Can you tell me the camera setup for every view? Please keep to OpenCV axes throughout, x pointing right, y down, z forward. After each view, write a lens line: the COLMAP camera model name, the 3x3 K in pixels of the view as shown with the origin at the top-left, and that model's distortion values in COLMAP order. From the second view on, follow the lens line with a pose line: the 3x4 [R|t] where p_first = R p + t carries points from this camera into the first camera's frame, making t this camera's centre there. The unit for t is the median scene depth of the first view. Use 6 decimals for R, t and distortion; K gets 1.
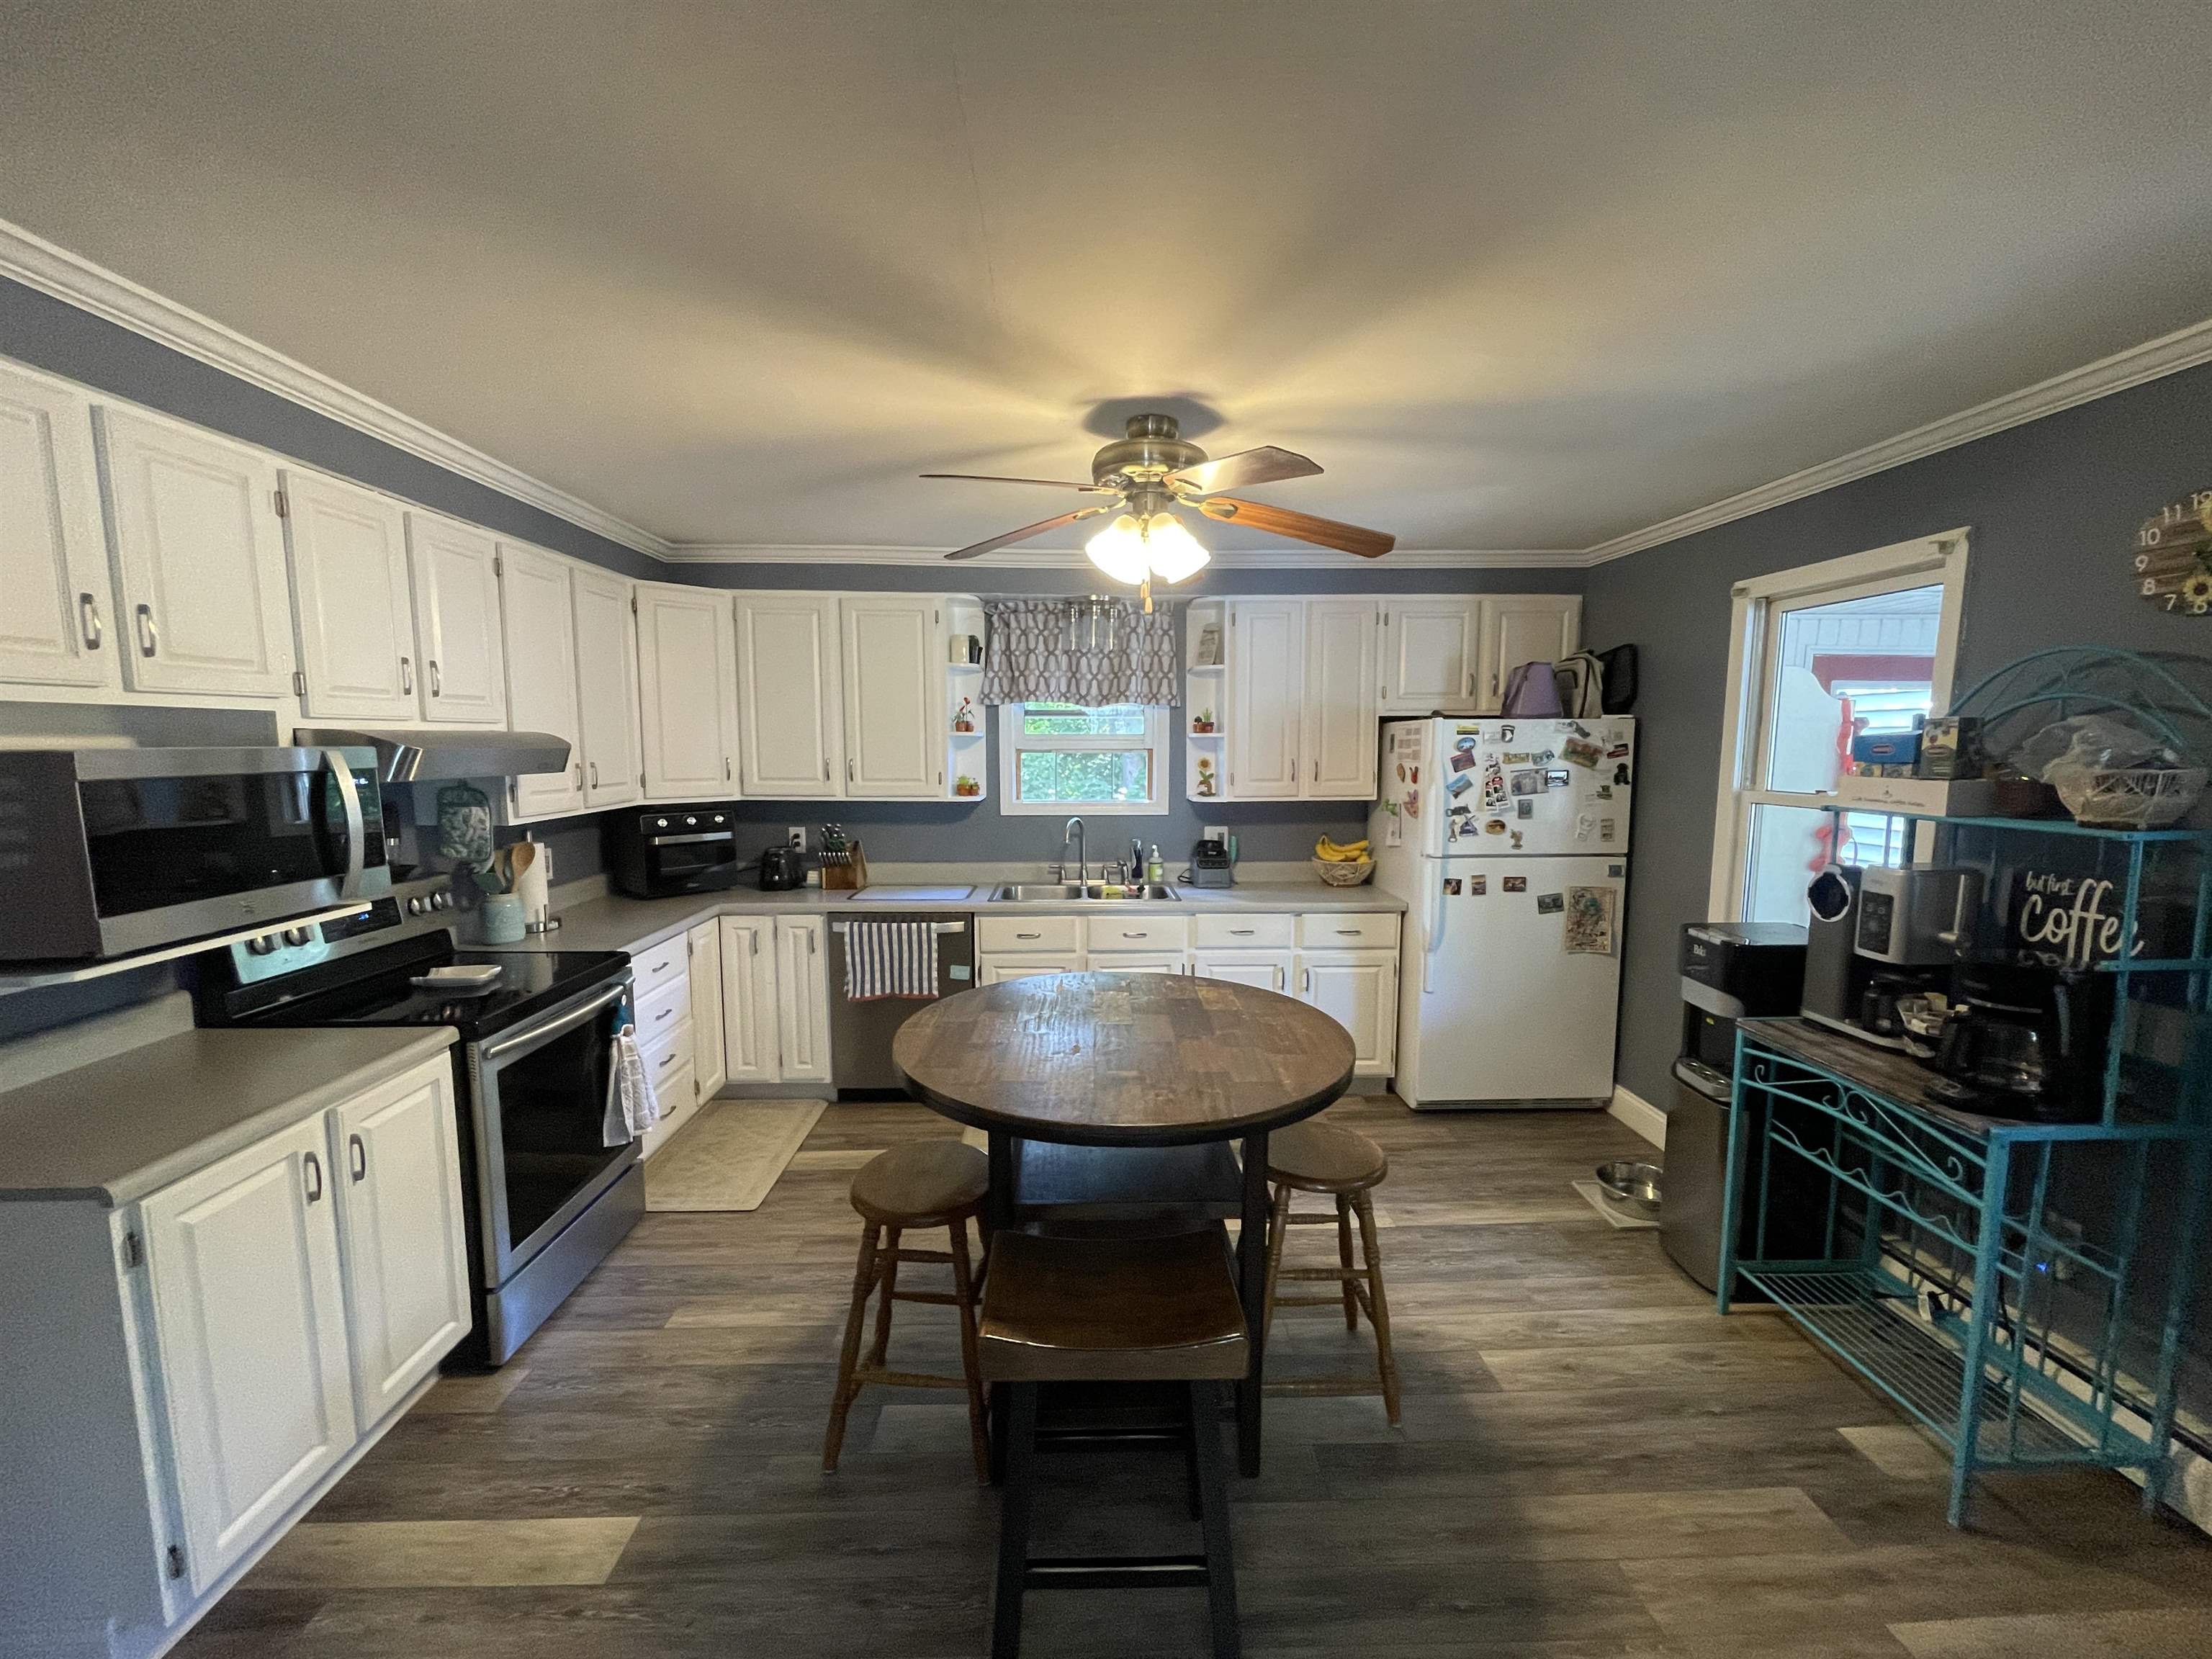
lens RADIAL K [[893.7, 0, 1104.3], [0, 893.7, 841.8], [0, 0, 1]] dist [0.000173, -0.000272]
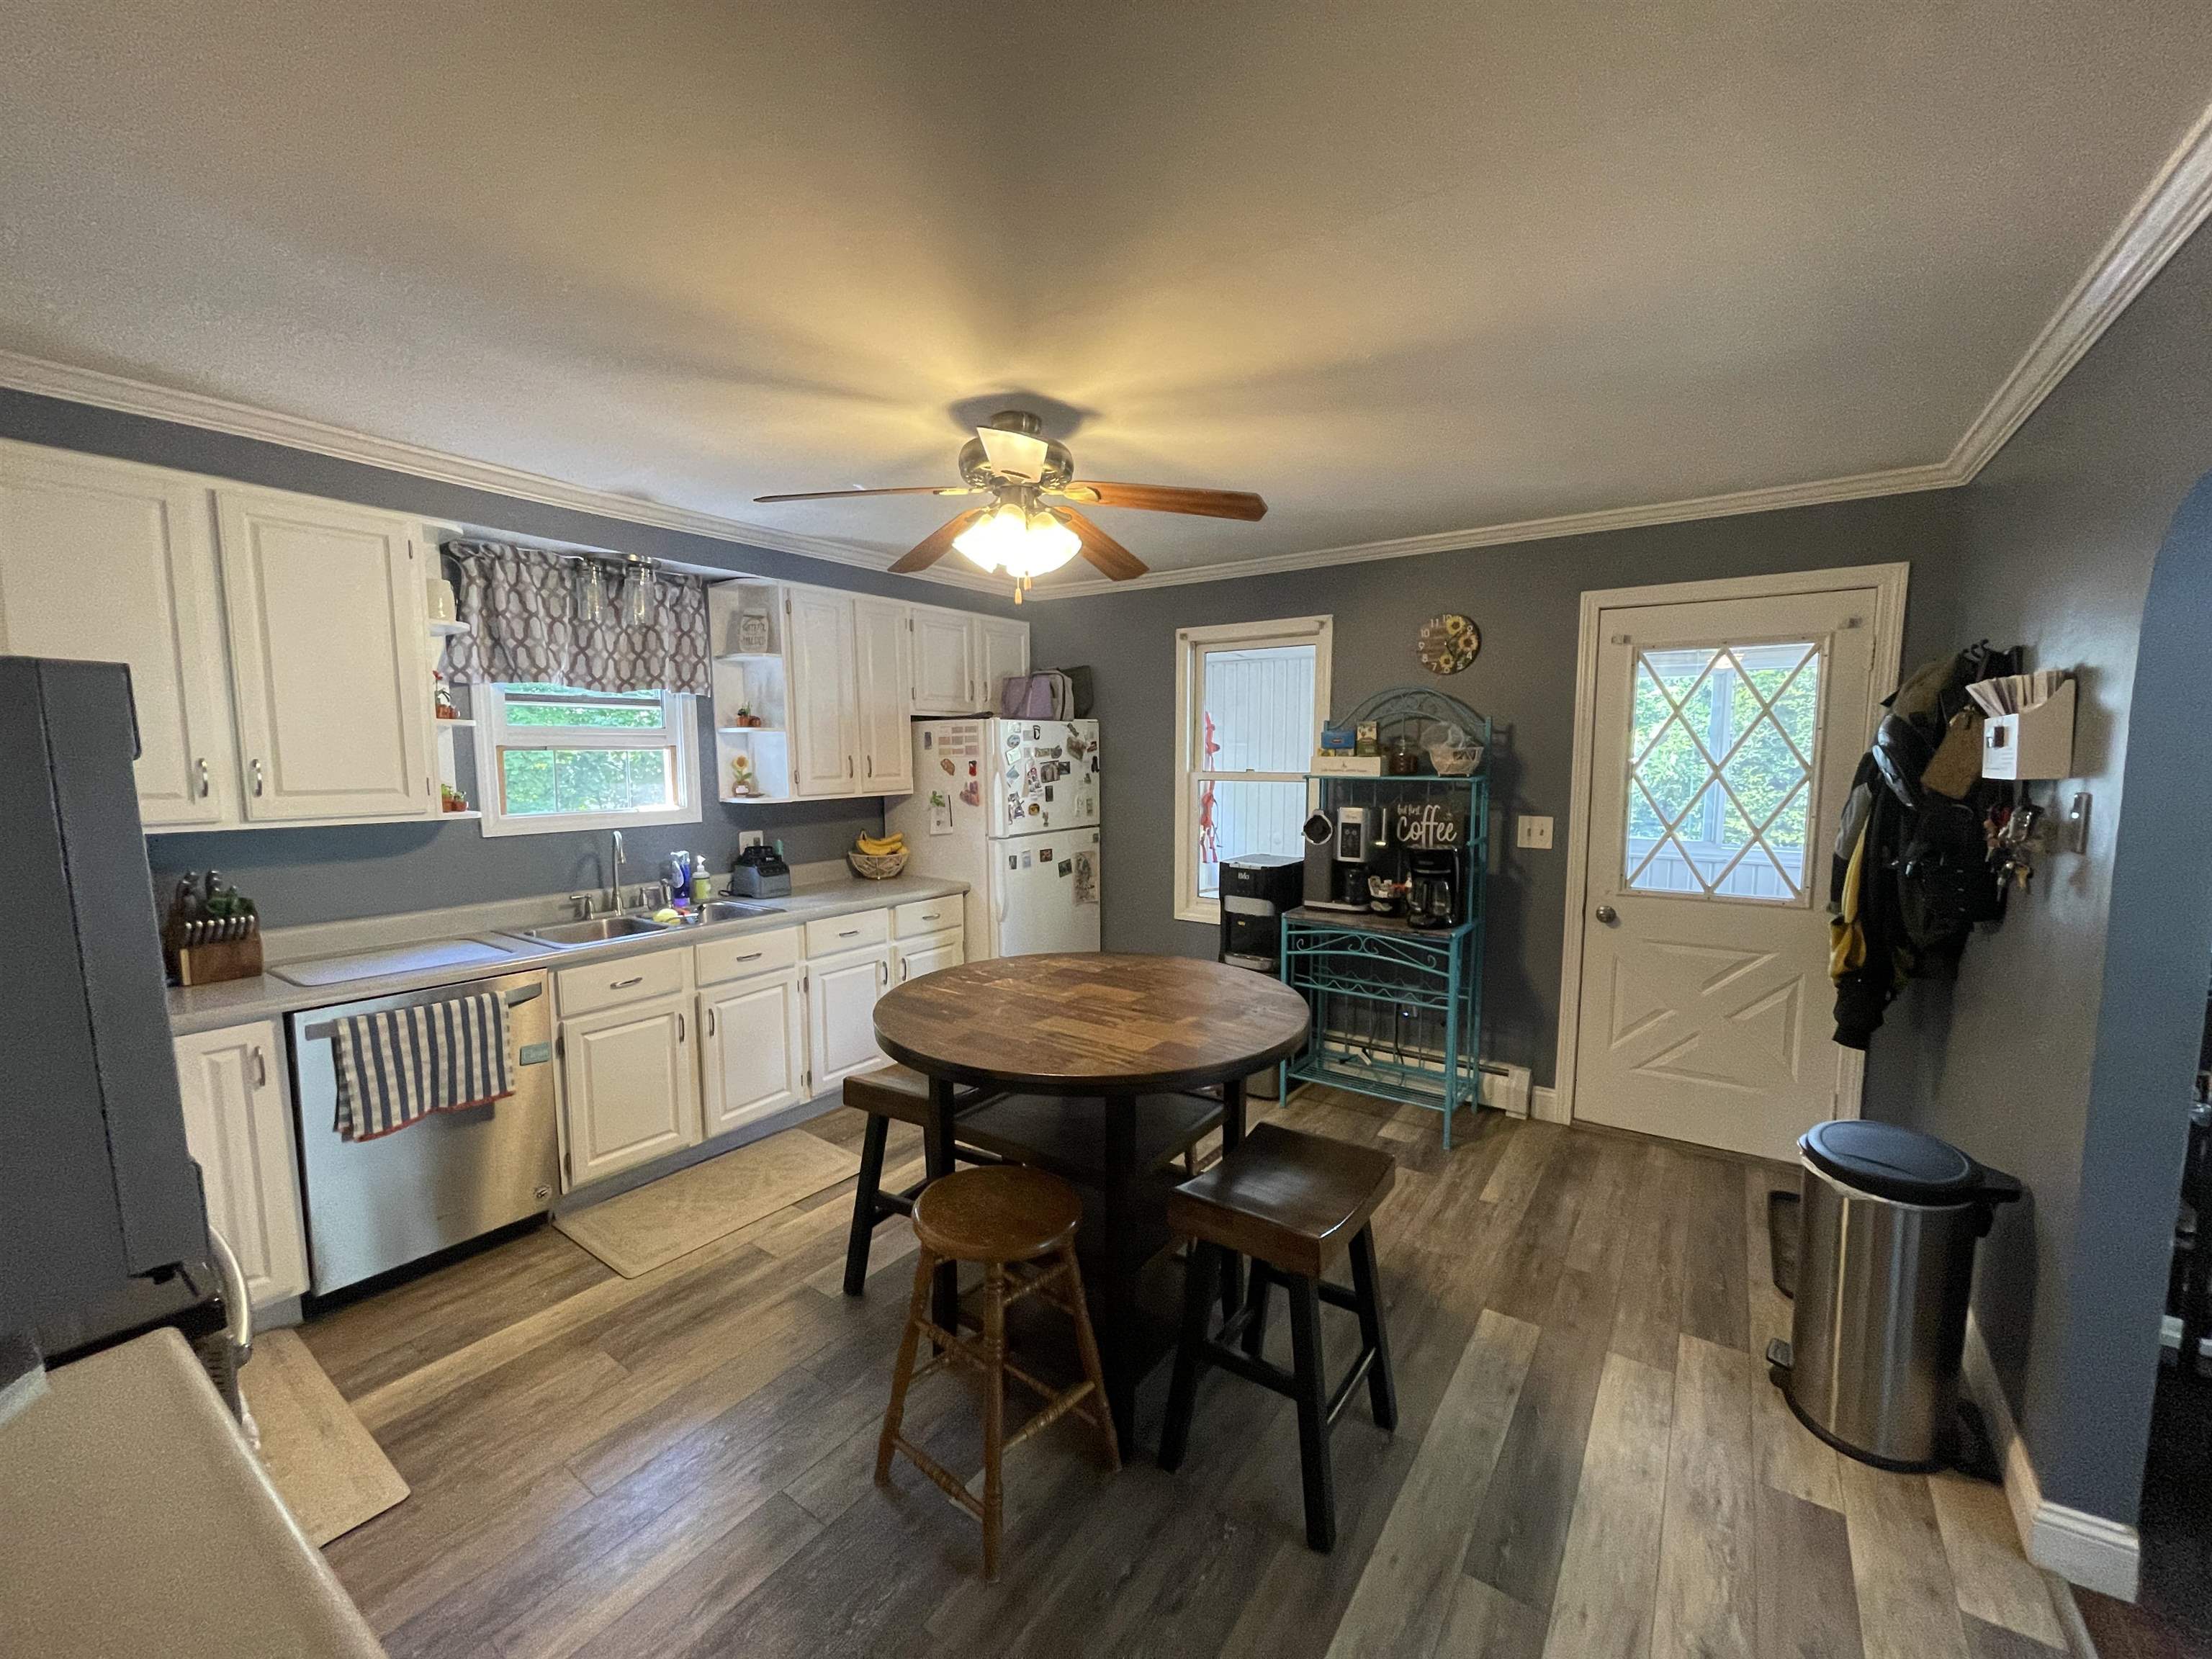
lens RADIAL K [[893.7, 0, 1104.3], [0, 893.7, 841.8], [0, 0, 1]] dist [0.000173, -0.000272]
pose [[0.601282, -0.082392, 0.794778, -0.461929], [0.092035, 0.995191, 0.033541, -0.004868], [-0.793719, 0.052980, 0.605973, 0.196733]]
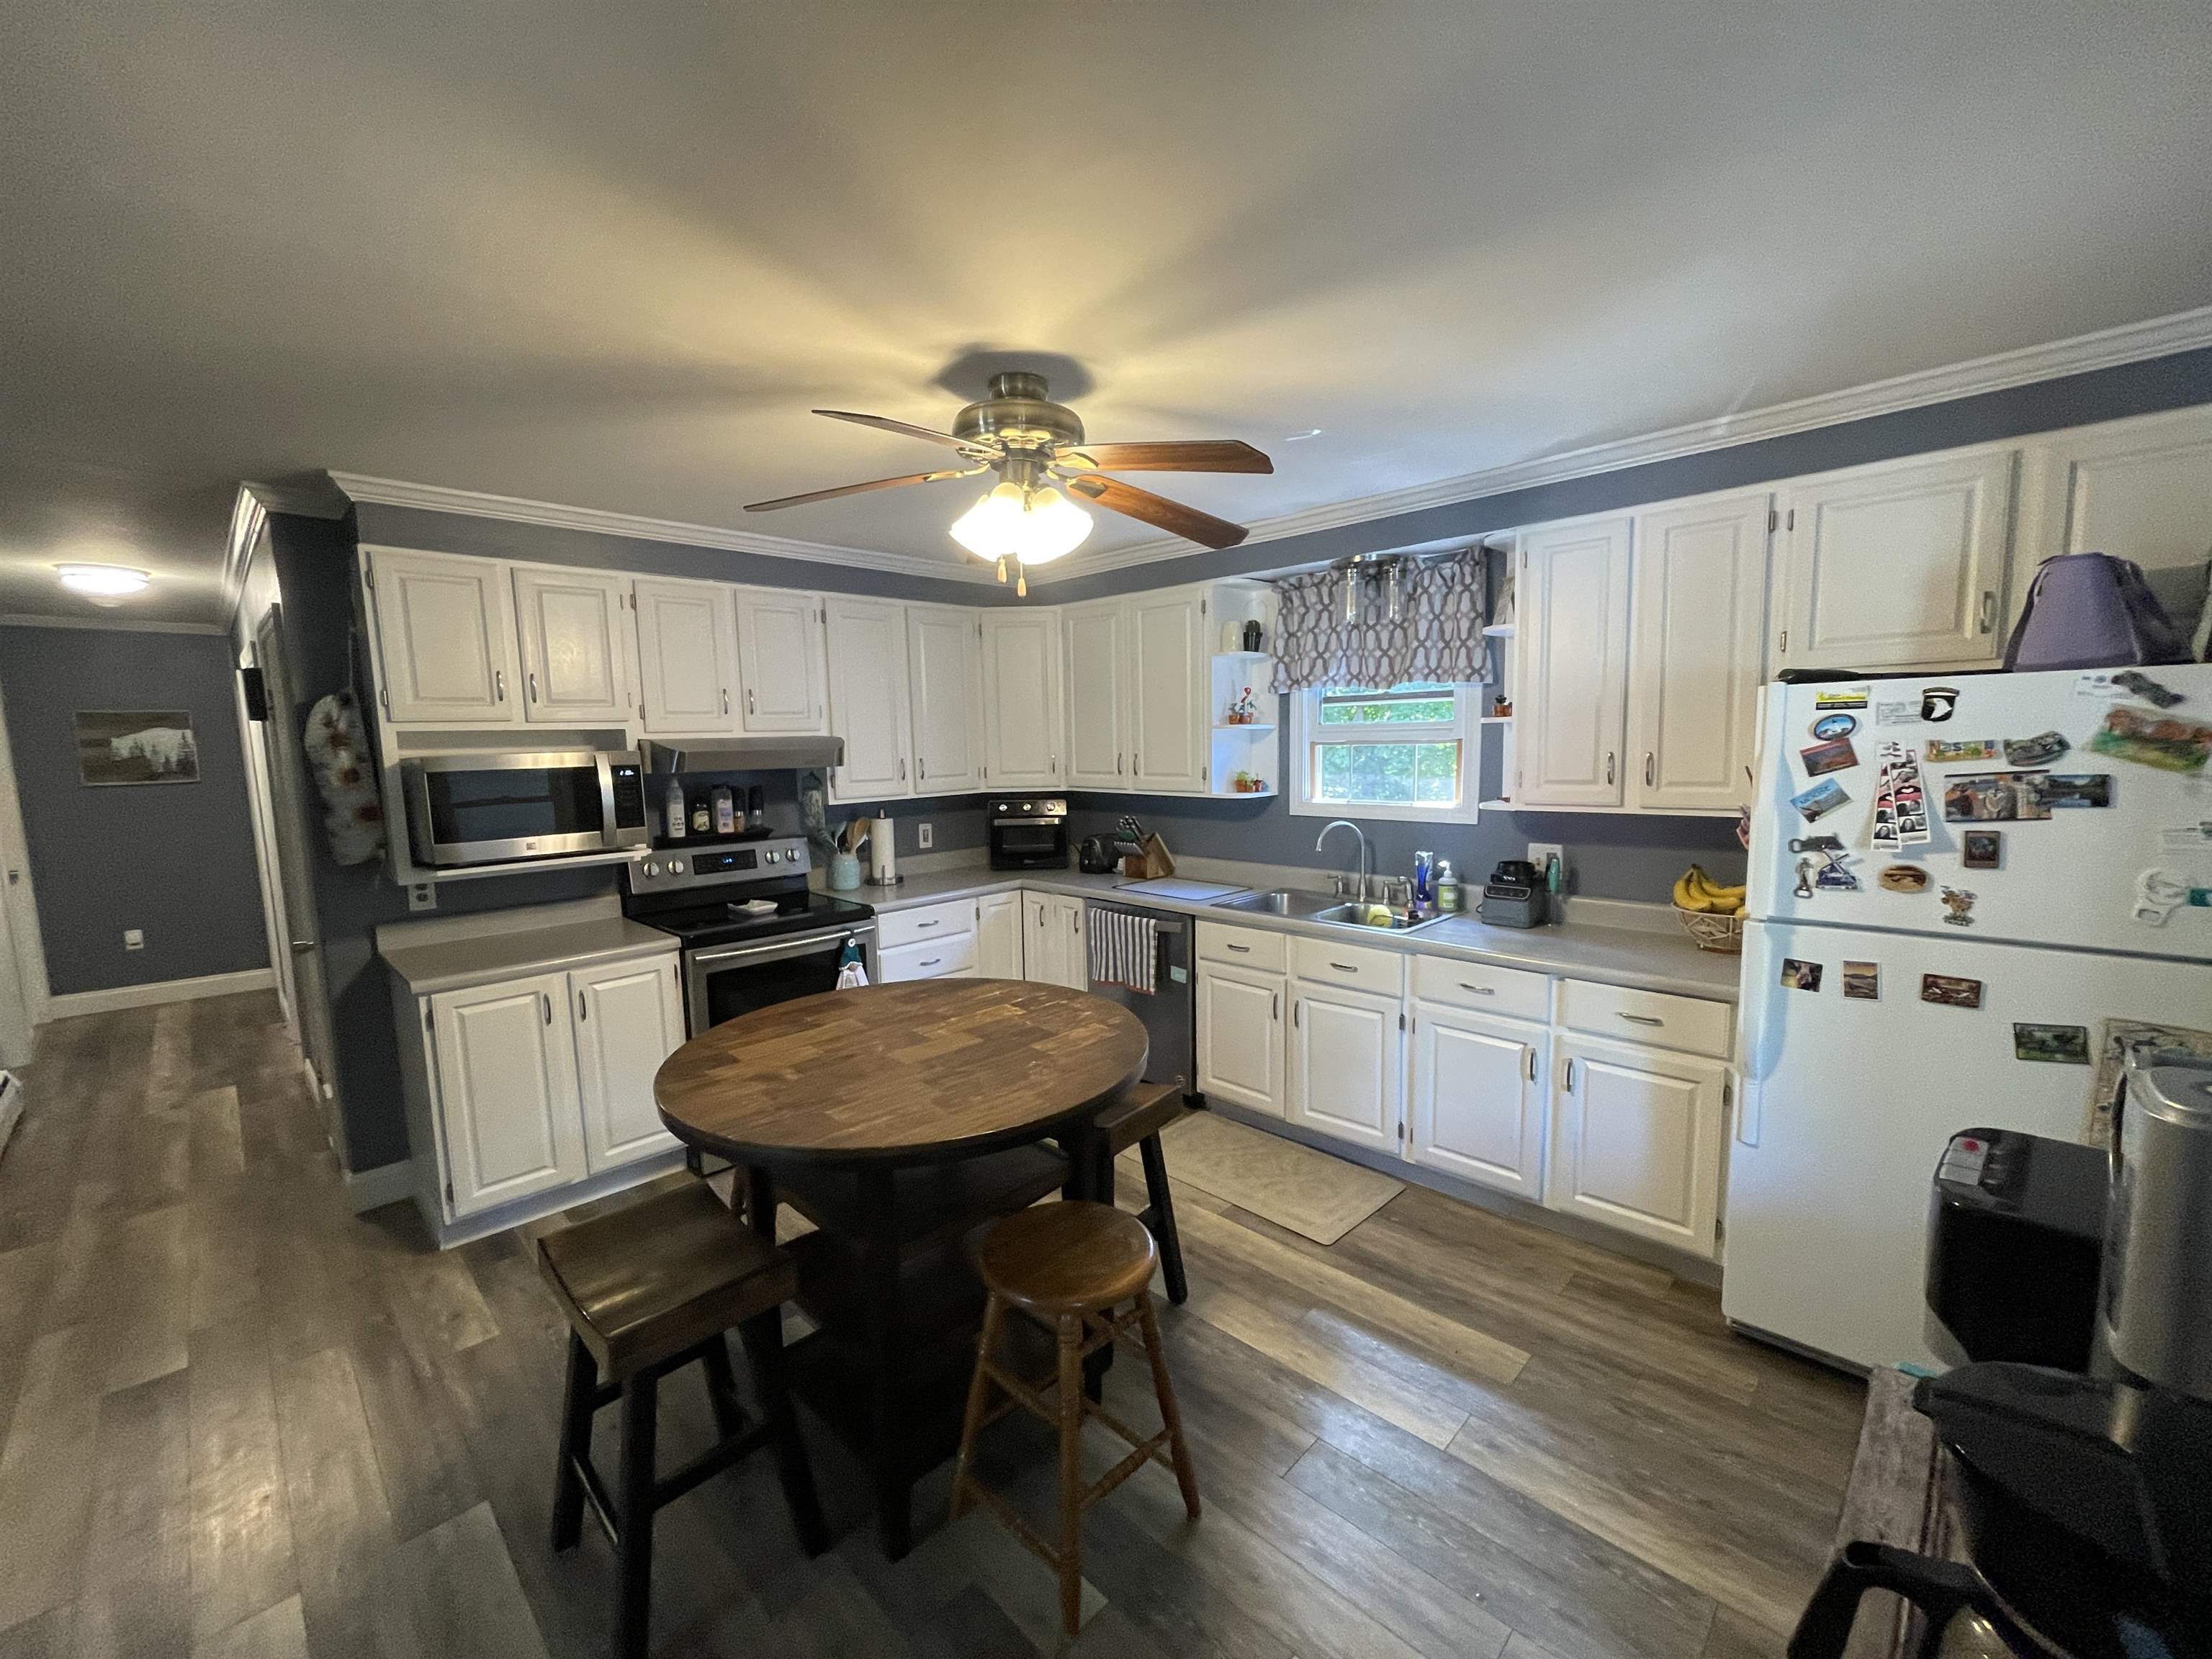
lens RADIAL K [[893.7, 0, 1104.3], [0, 893.7, 841.8], [0, 0, 1]] dist [0.000173, -0.000272]
pose [[0.693078, 0.068578, -0.717593, 0.485488], [-0.060111, 0.997496, 0.037270, -0.029659], [0.718352, 0.017304, 0.695465, 0.276569]]
